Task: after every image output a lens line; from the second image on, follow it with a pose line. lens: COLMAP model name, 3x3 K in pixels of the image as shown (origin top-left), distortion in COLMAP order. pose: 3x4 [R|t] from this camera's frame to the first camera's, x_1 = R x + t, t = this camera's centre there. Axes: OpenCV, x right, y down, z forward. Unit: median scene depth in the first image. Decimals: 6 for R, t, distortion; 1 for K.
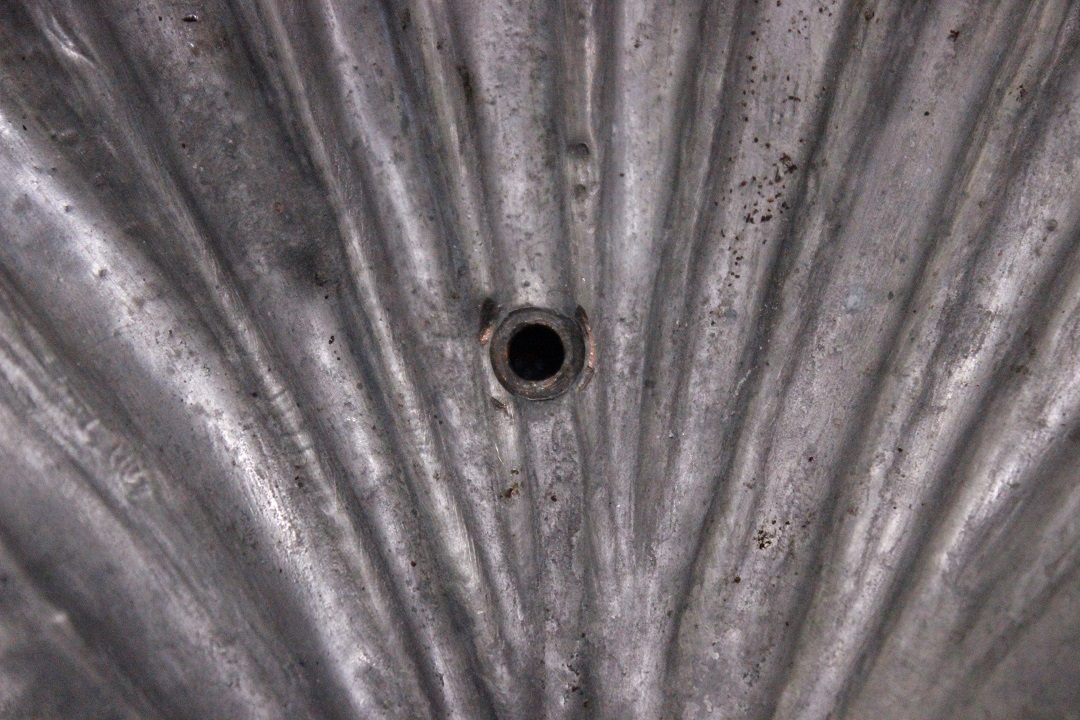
lens RADIAL K [[2568.4, 0, 537.0], [0, 2568.4, 358.0], [0, 0, 1]] dist [0.043298, 0.000000]
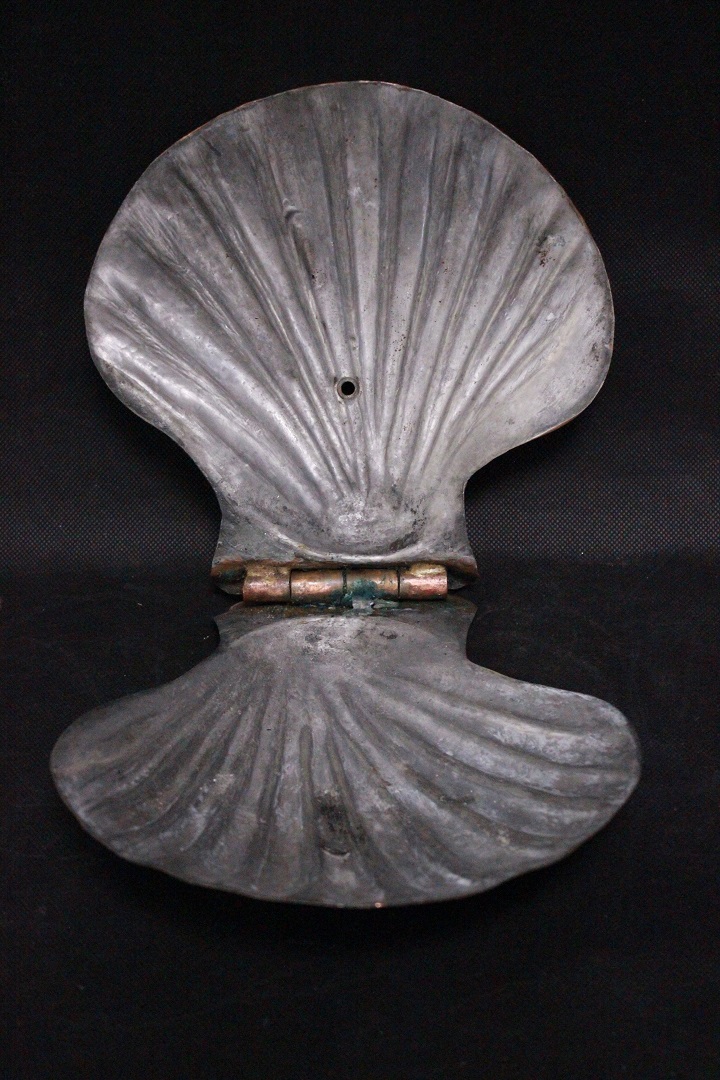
lens RADIAL K [[1715.8, 0, 360.4], [0, 1715.8, 539.4], [0, 0, 1]] dist [0.003273, 0.000000]
pose [[0.993434, -0.097390, -0.060039, 0.165725], [0.108107, 0.970833, 0.214000, -0.363477], [0.037447, -0.219085, 0.974987, -1.797408]]
